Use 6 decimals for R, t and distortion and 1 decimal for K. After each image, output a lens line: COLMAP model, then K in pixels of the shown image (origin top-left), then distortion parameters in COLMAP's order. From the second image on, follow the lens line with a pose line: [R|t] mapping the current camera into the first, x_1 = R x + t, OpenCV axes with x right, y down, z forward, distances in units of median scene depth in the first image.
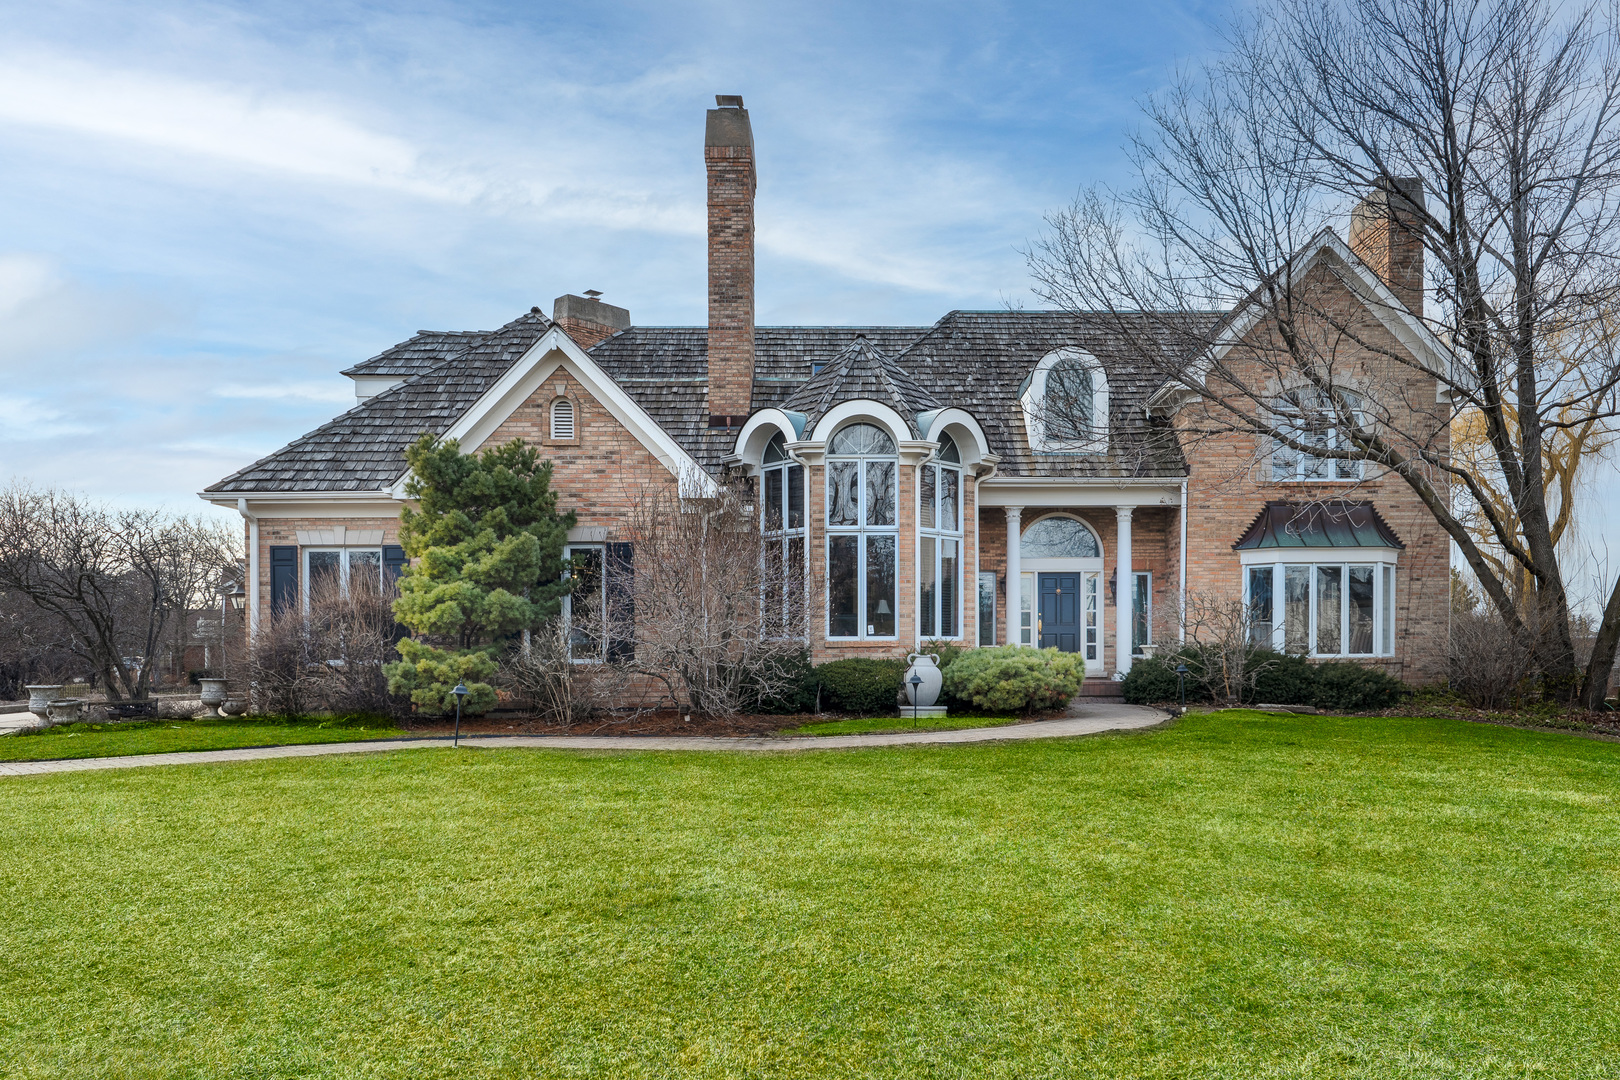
lens RADIAL K [[1116.9, 0, 805.4], [0, 1116.9, 543.1], [0, 0, 1]] dist [0.010758, -0.019612]
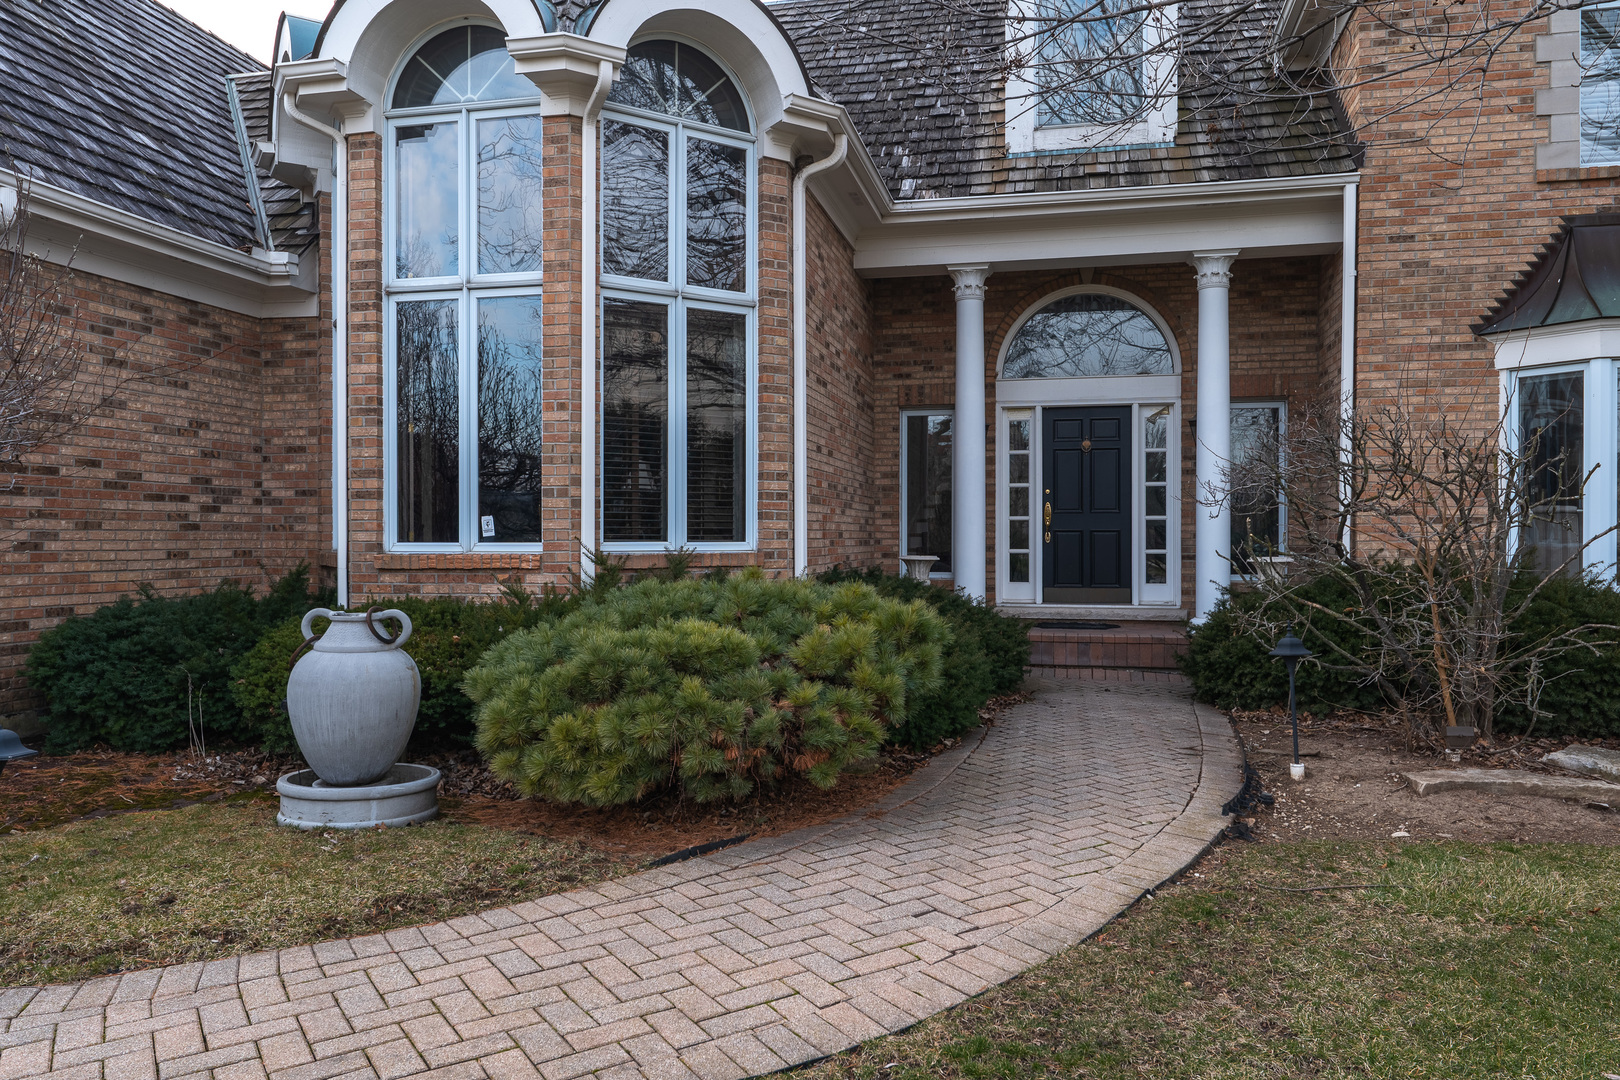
lens RADIAL K [[1096.2, 0, 786.6], [0, 1096.2, 457.9], [0, 0, 1]] dist [0.010544, 0.003772]
pose [[0.978416, -0.012928, -0.206239, 0.230596], [0.018283, 0.999543, 0.024078, 0.041125], [0.205833, -0.027329, 0.978205, 0.581408]]
